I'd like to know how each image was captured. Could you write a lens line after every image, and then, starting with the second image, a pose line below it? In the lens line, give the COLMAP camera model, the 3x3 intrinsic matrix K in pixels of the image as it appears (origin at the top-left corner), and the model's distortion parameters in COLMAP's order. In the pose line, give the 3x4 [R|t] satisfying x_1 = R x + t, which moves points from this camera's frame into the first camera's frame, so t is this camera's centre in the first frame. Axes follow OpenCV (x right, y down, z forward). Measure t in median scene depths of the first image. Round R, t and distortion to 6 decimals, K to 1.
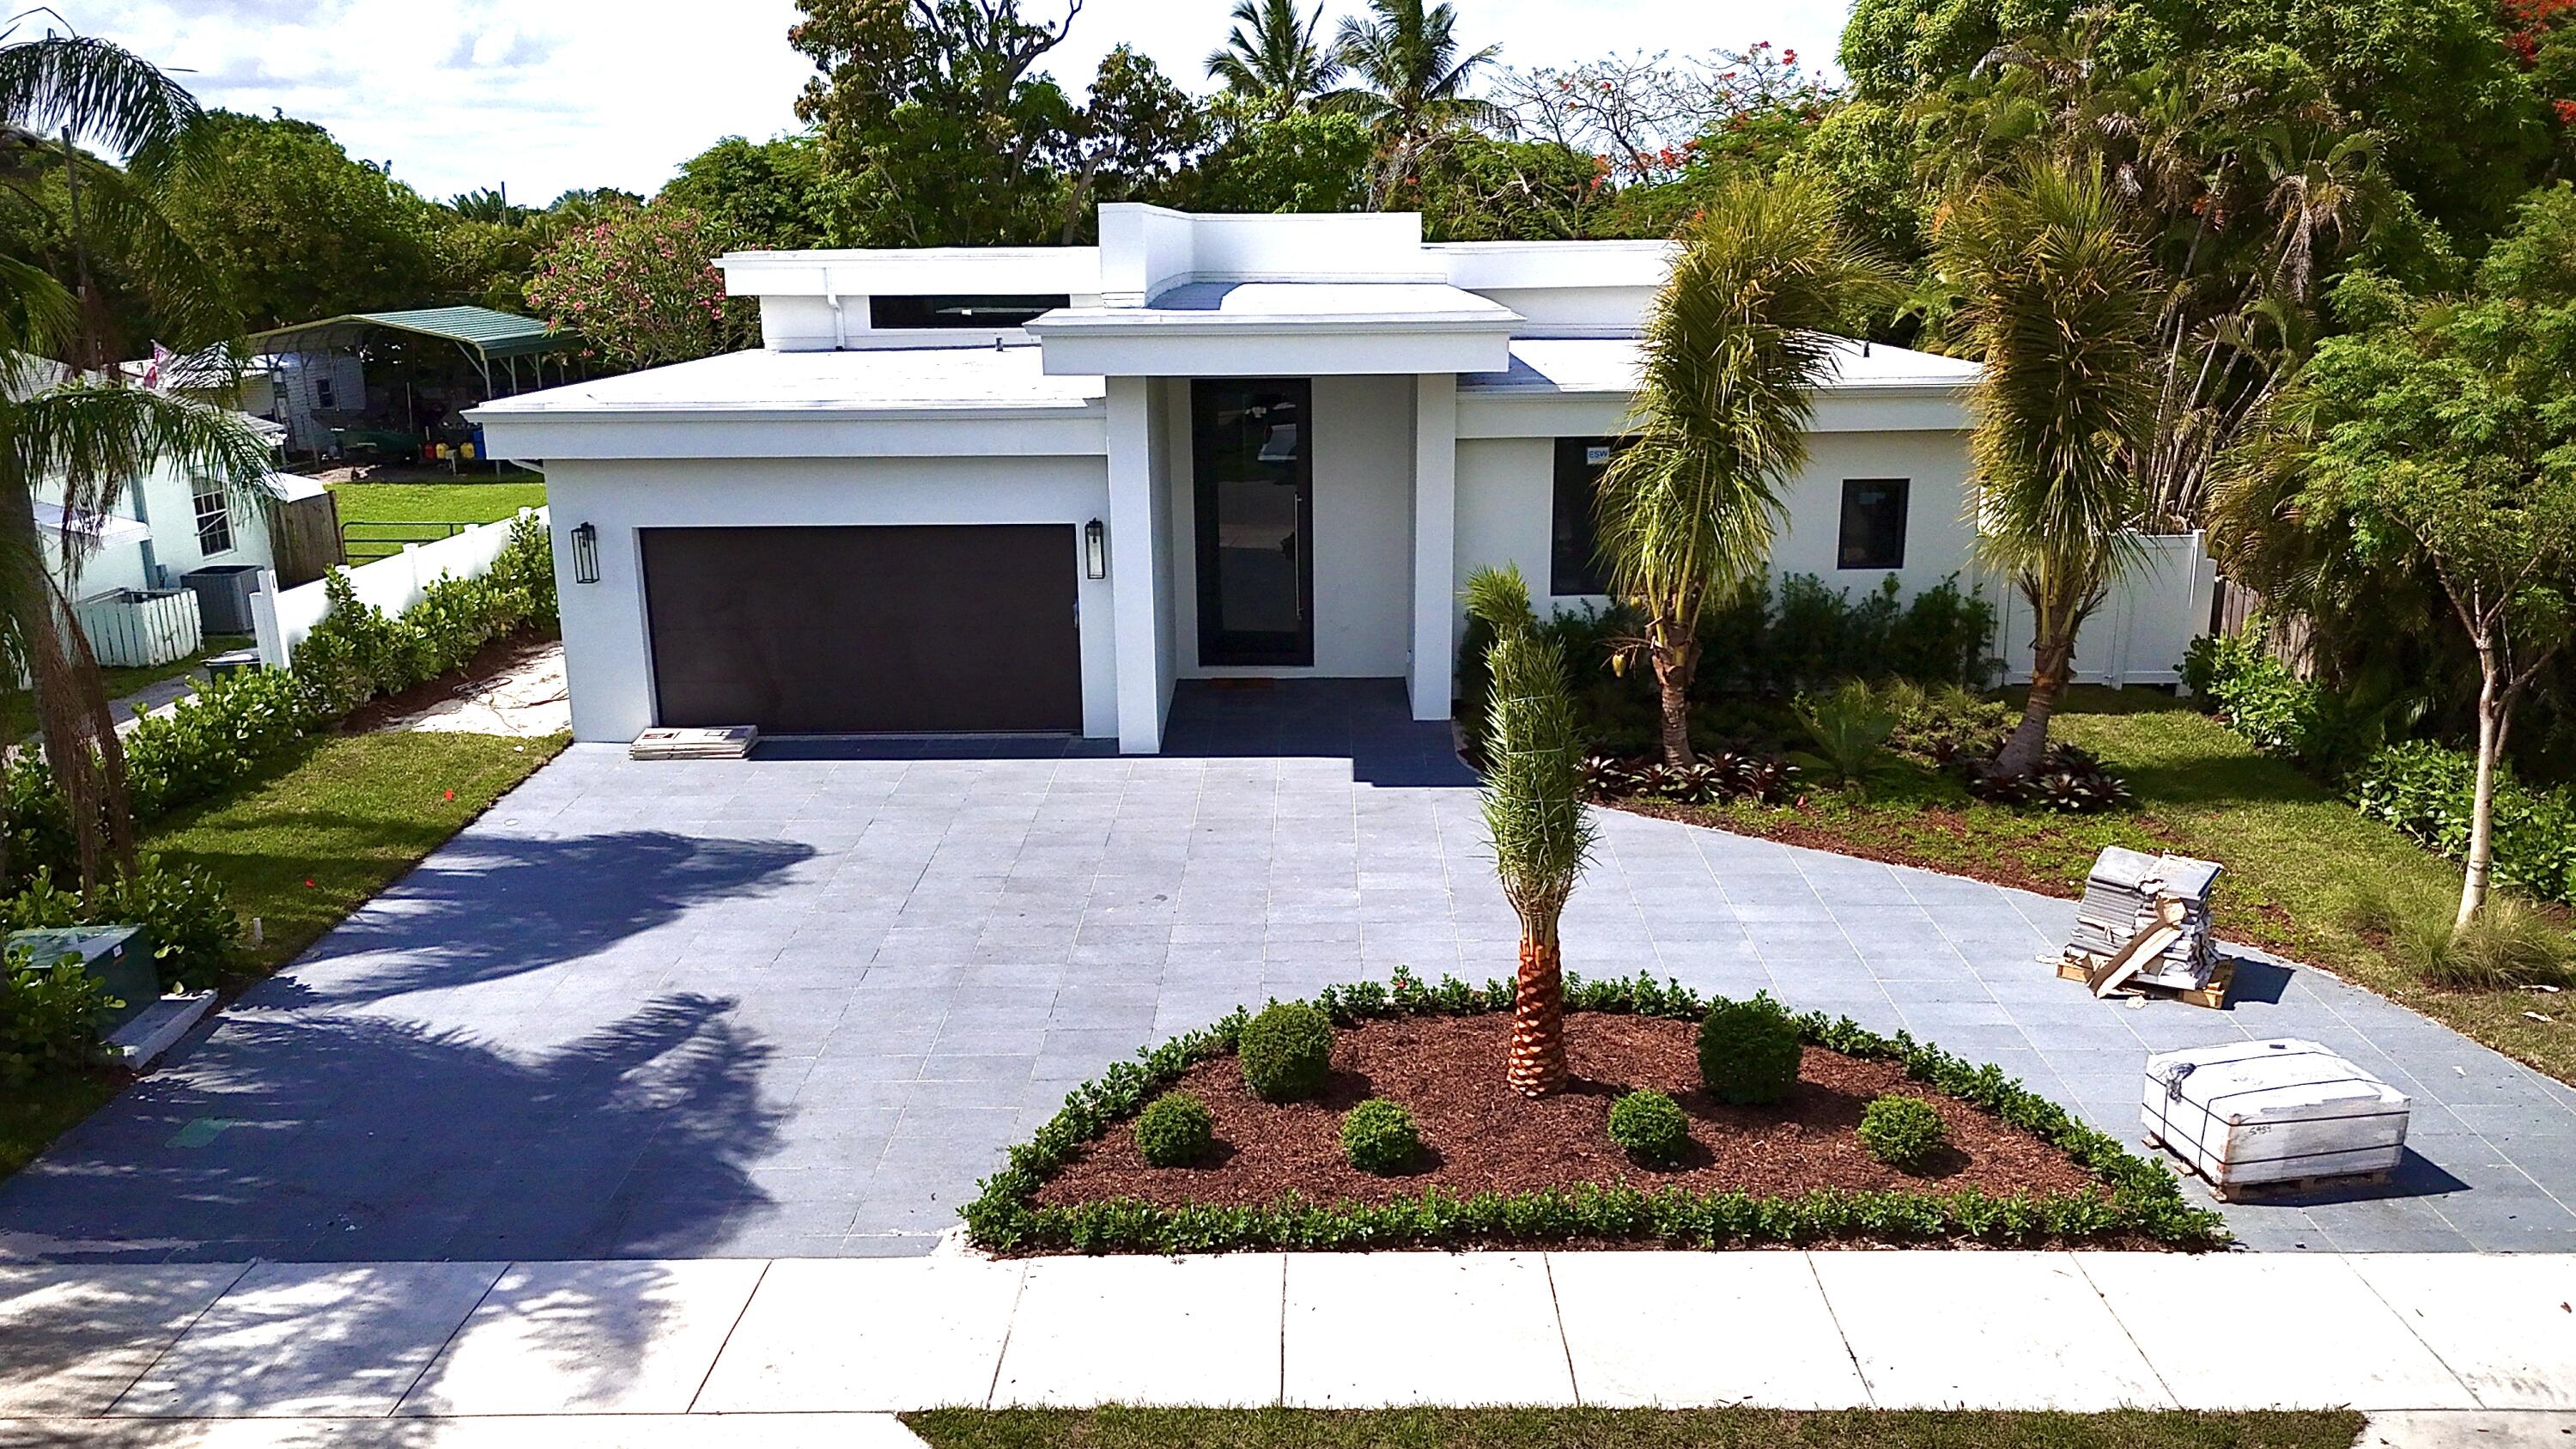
lens RADIAL K [[1904.6, 0, 1303.9], [0, 1904.6, 689.6], [0, 0, 1]] dist [0.083358, -0.096395]
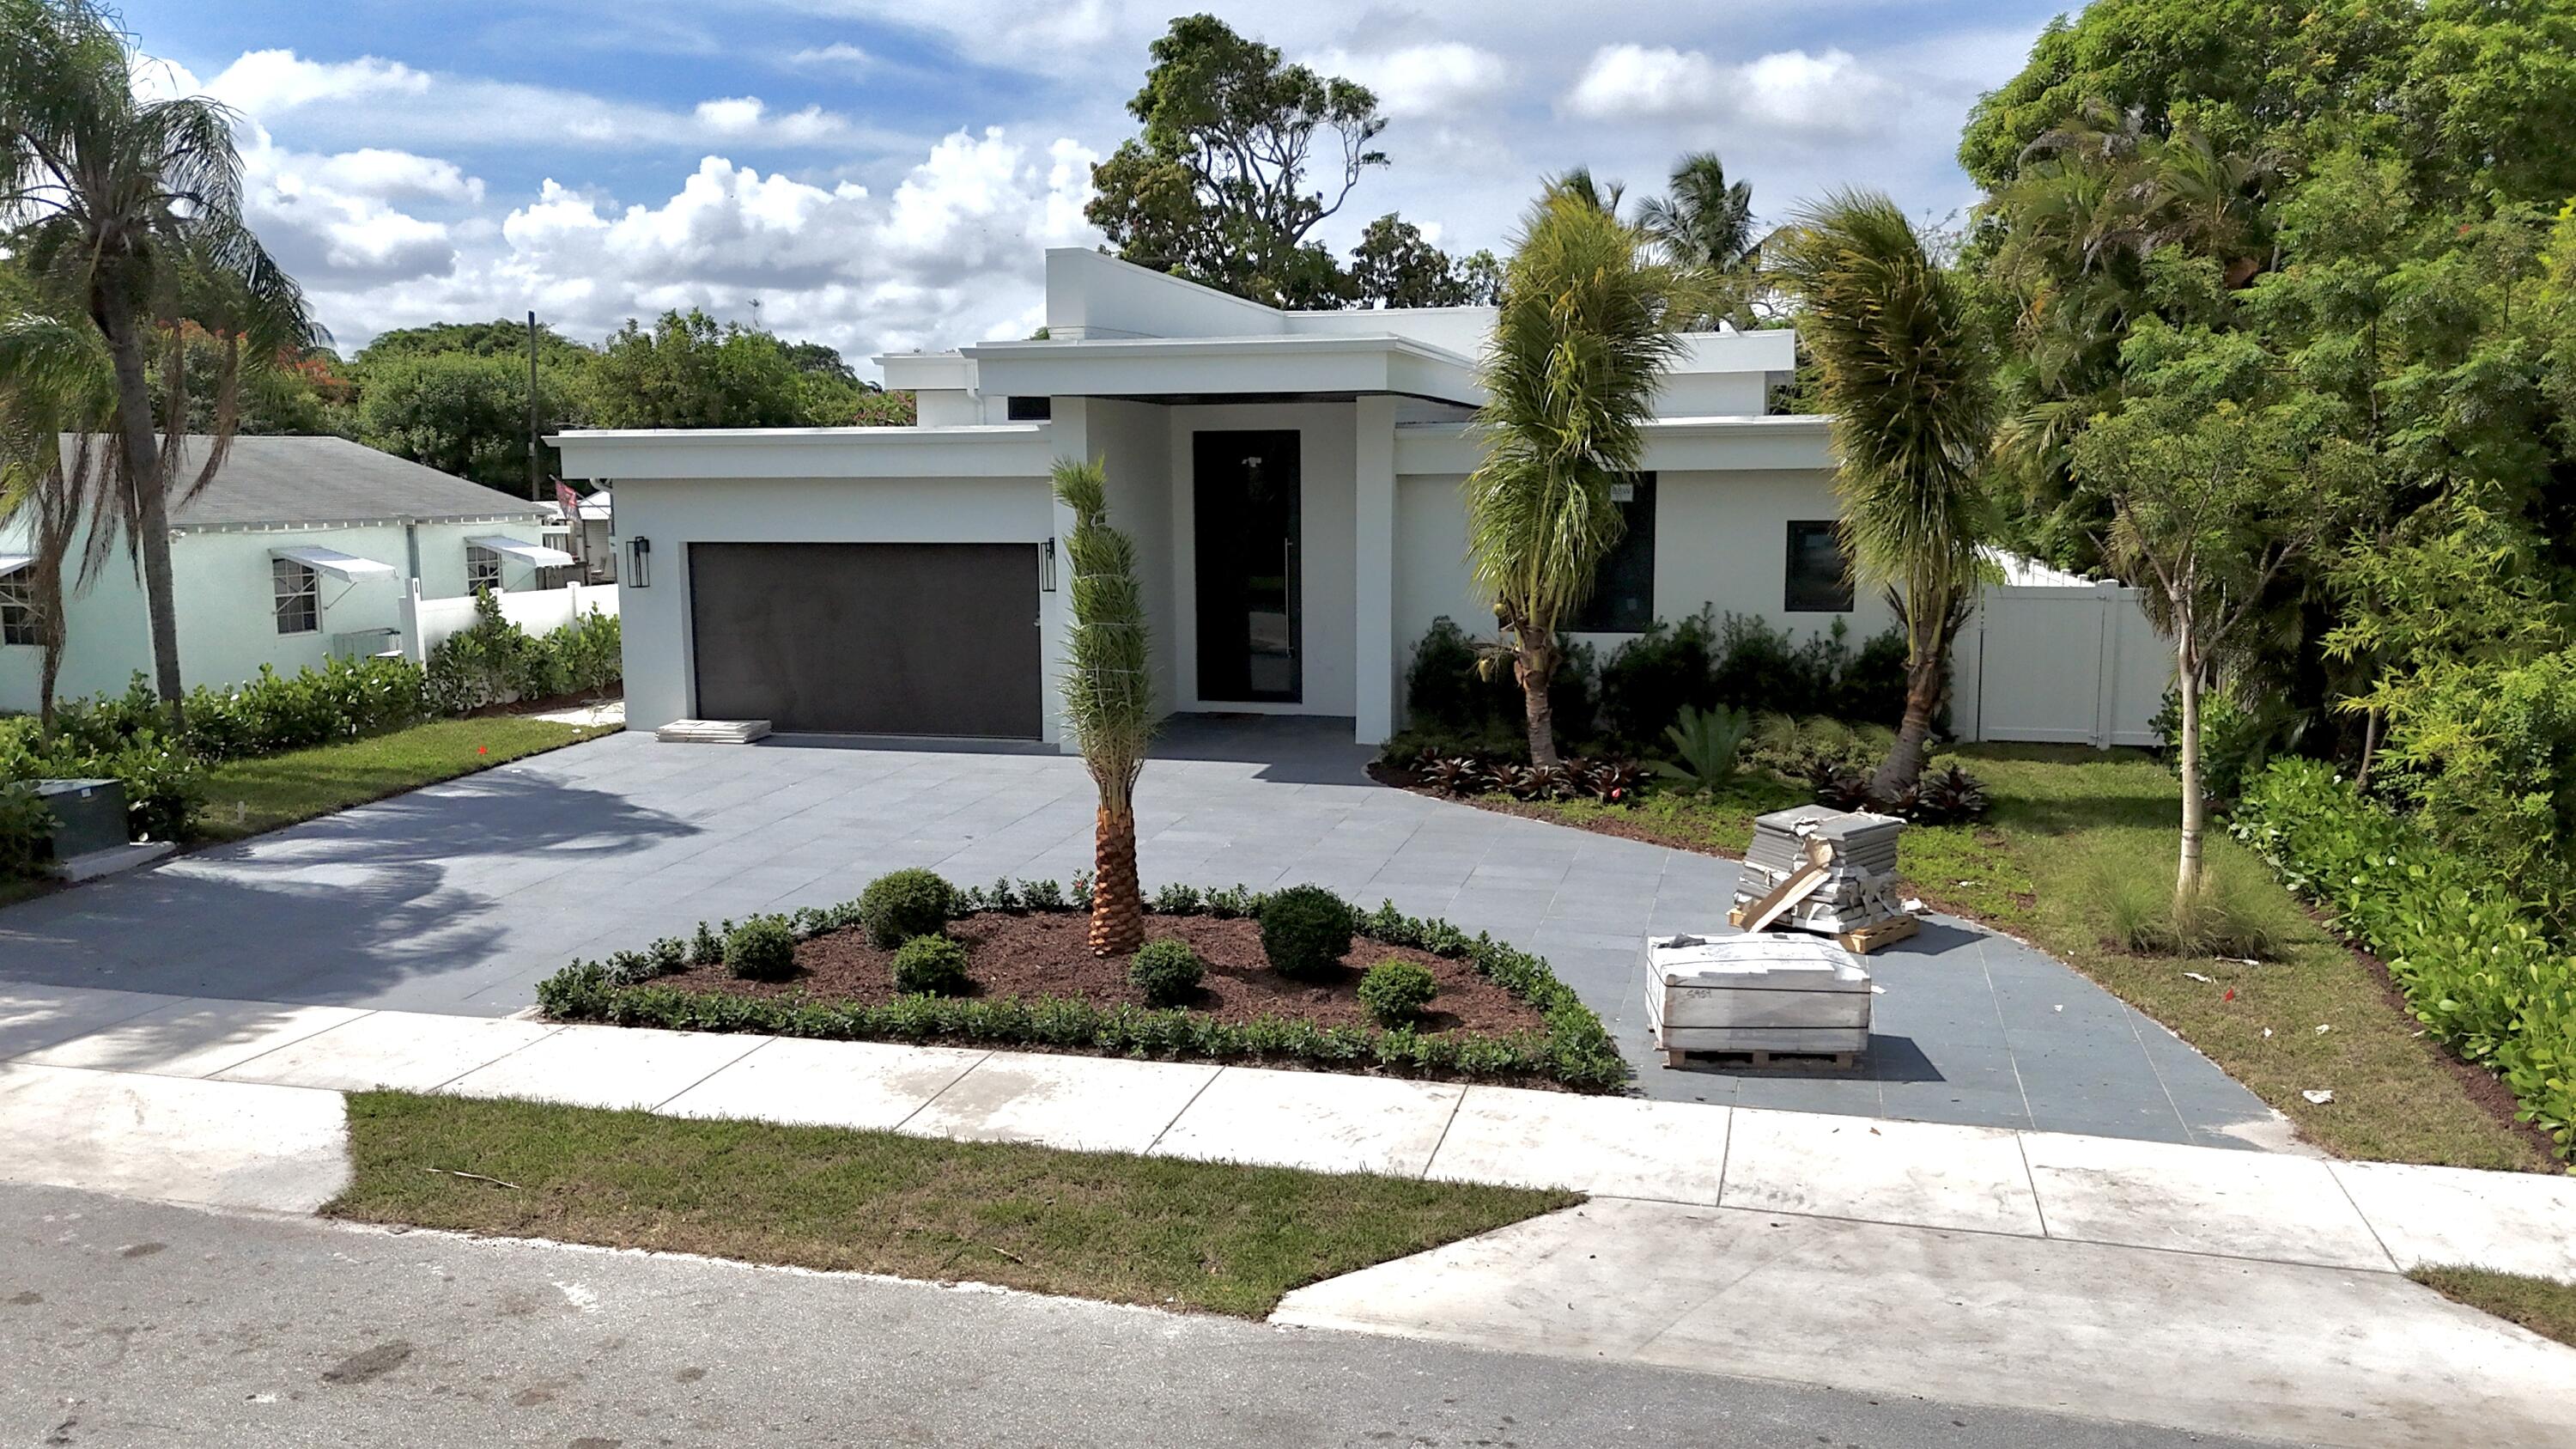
lens RADIAL K [[1904.6, 0, 1303.9], [0, 1904.6, 689.6], [0, 0, 1]] dist [0.083358, -0.096395]
pose [[0.970651, 0.031970, -0.238359, 0.324162], [-0.059134, 0.992424, -0.107697, 0.117110], [0.233110, 0.118632, 0.965187, -0.014020]]
